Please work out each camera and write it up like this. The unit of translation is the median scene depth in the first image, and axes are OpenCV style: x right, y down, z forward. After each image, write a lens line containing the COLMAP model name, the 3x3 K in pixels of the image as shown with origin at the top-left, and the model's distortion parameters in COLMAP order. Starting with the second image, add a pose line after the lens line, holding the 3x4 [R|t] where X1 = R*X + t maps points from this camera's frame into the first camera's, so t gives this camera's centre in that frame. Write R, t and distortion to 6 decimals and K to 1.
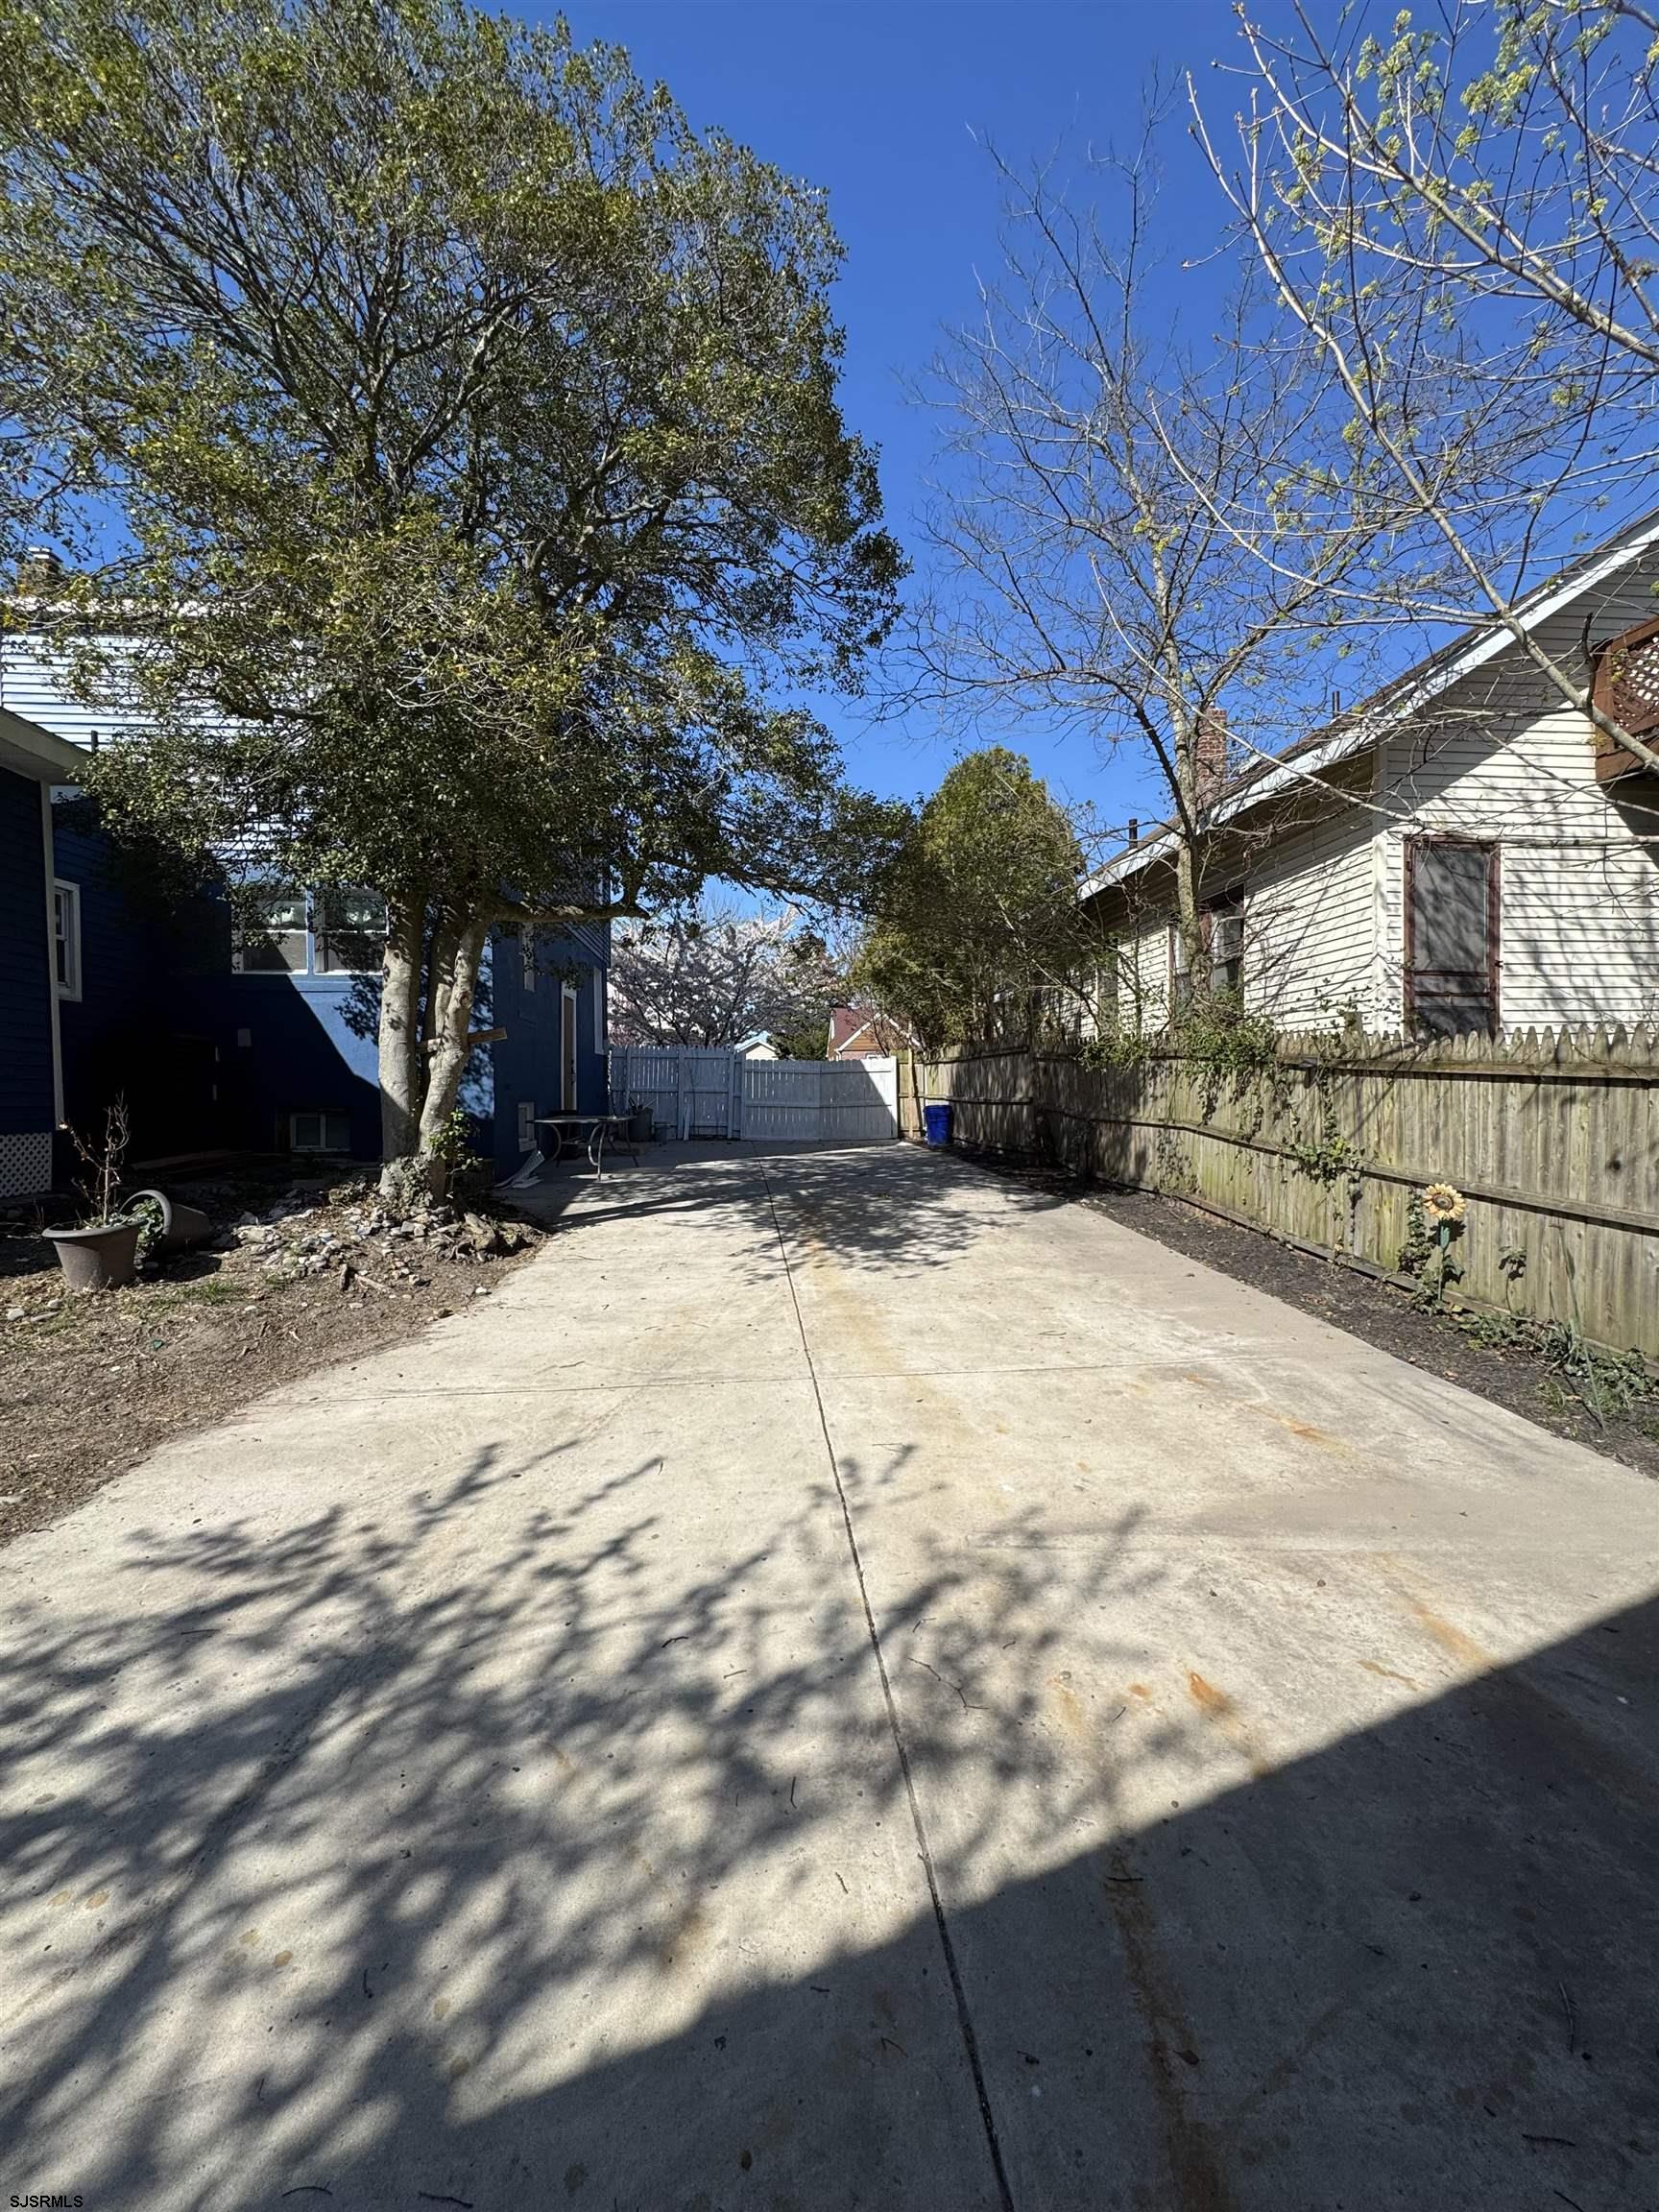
lens RADIAL K [[882.5, 0, 834.6], [0, 882.5, 1105.1], [0, 0, 1]] dist [-0.005233, 0.001109]
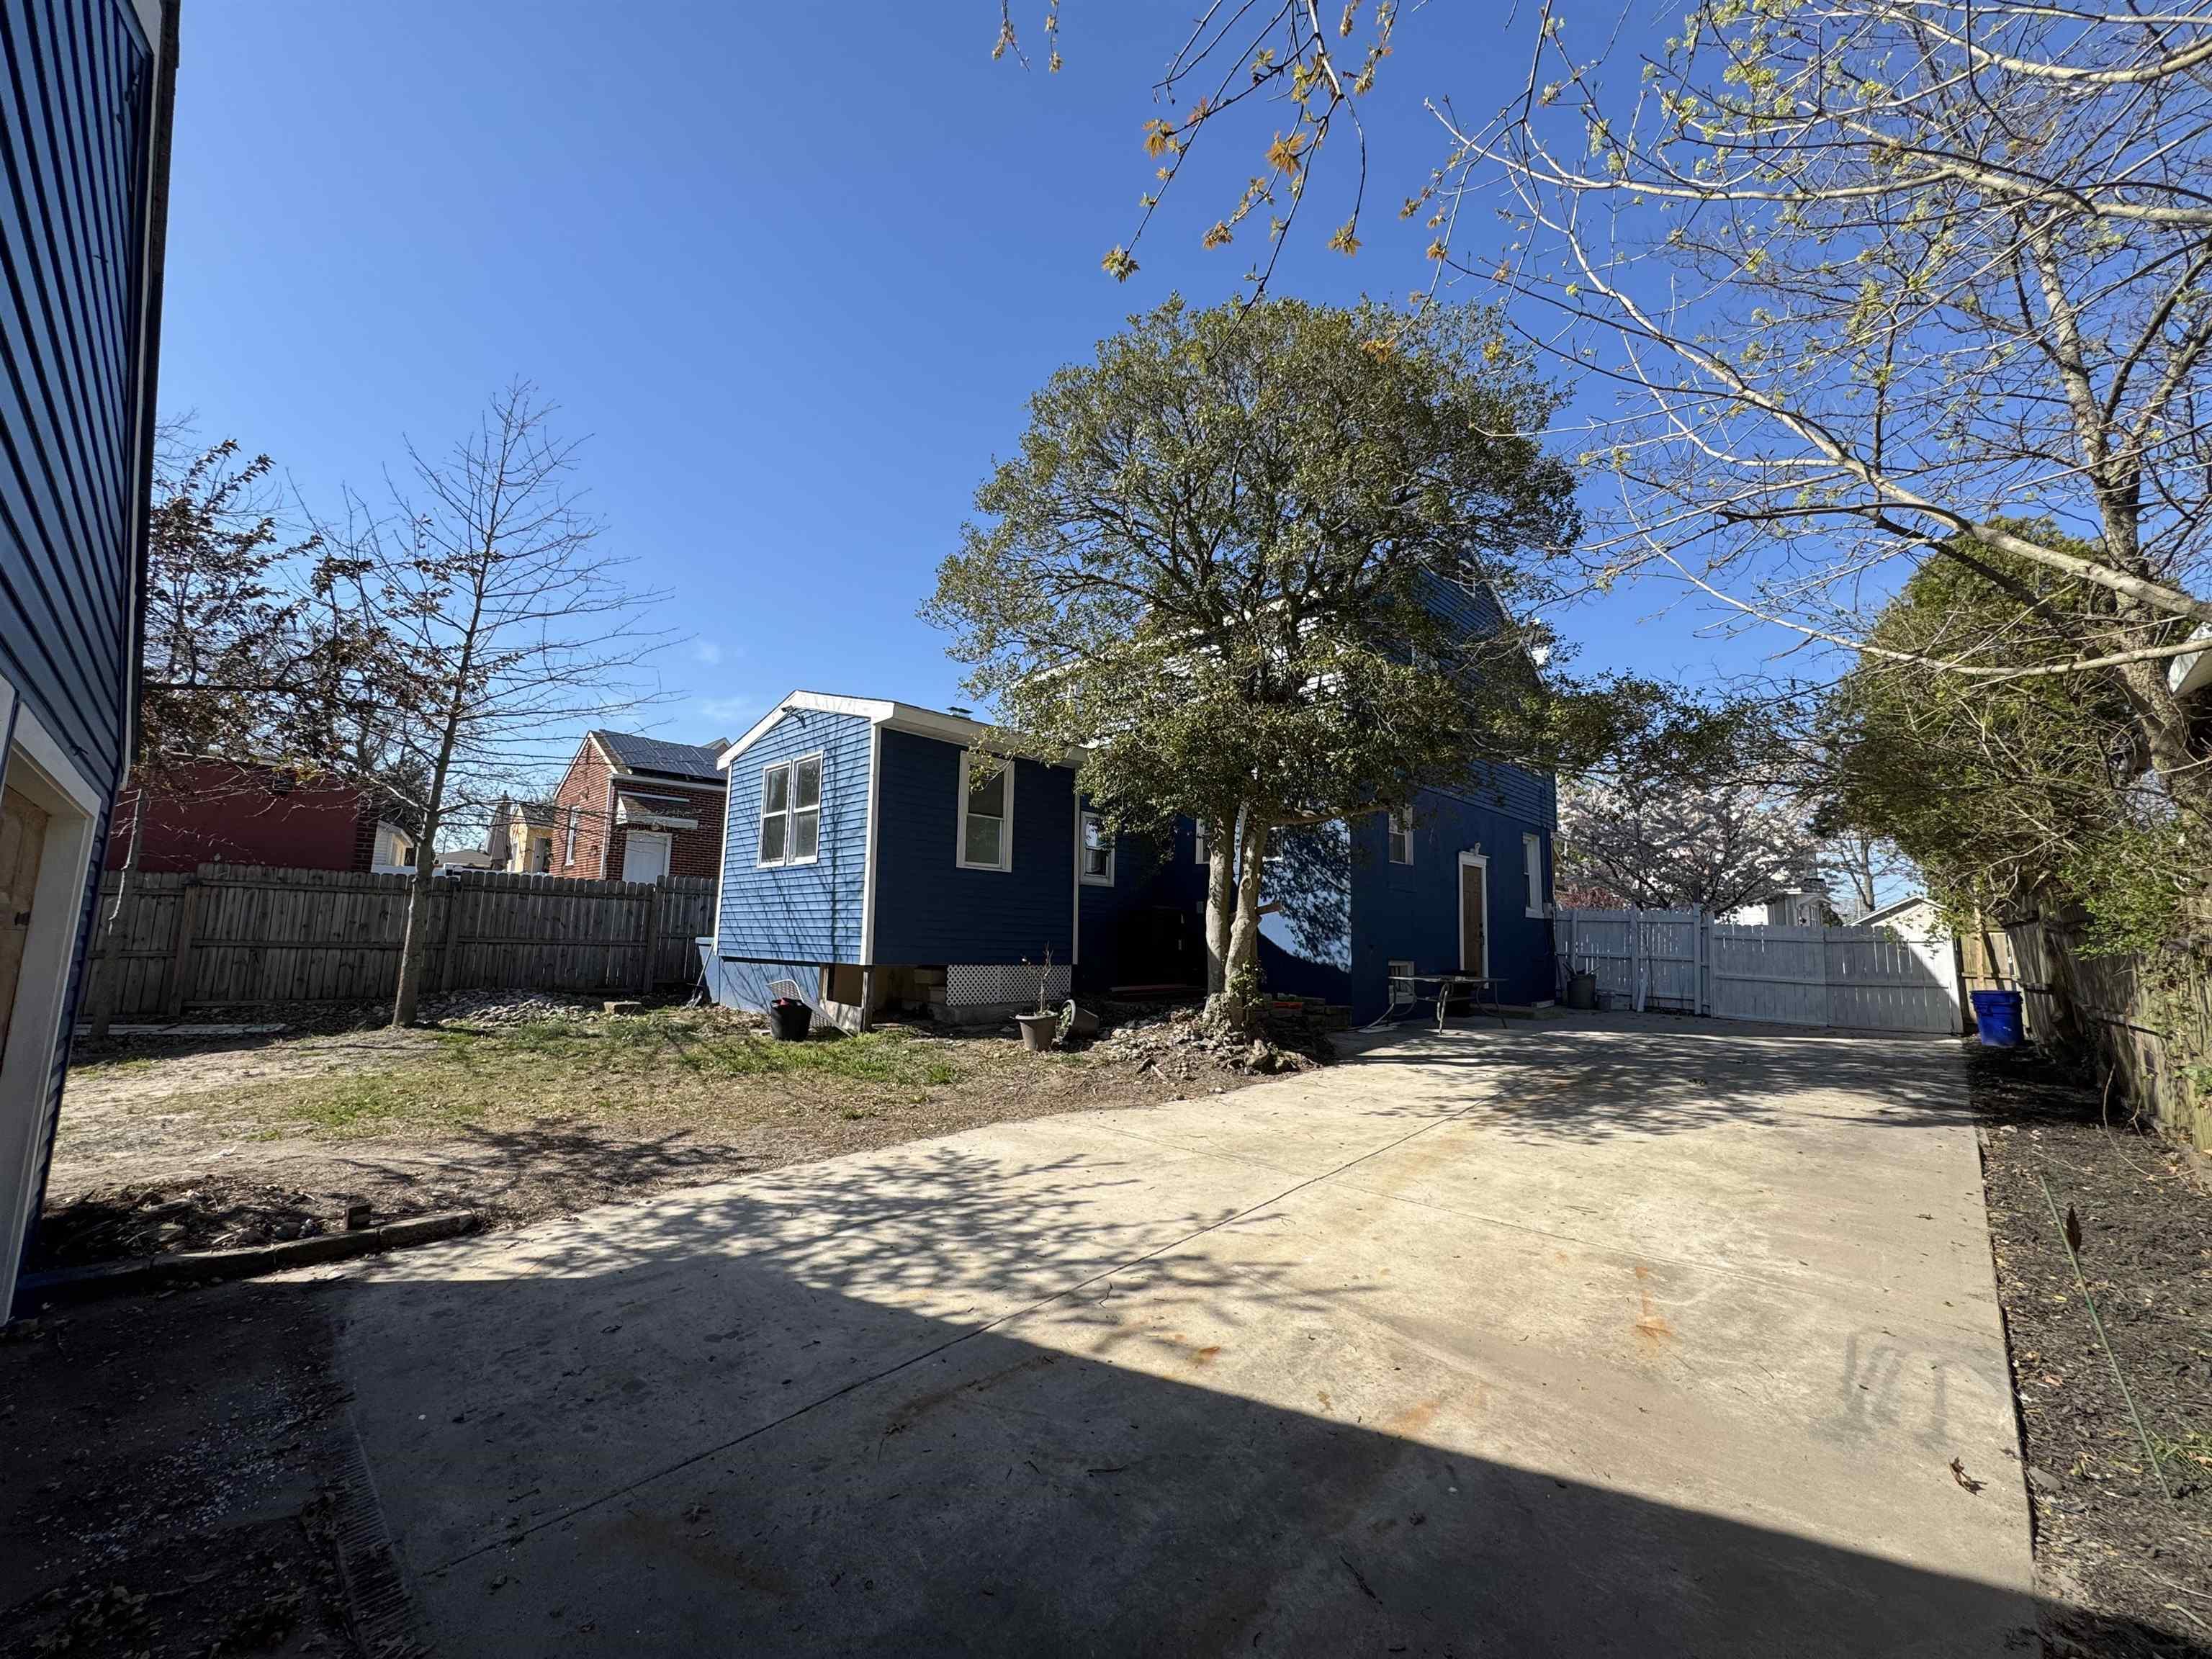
lens RADIAL K [[882.5, 0, 1100.2], [0, 882.5, 824.7], [0, 0, 1]] dist [-0.005233, 0.001109]
pose [[0.634257, -0.076839, -0.769294, 0.551919], [-0.044368, 0.989791, -0.135443, -0.010178], [0.771848, 0.120038, 0.624373, -0.076361]]
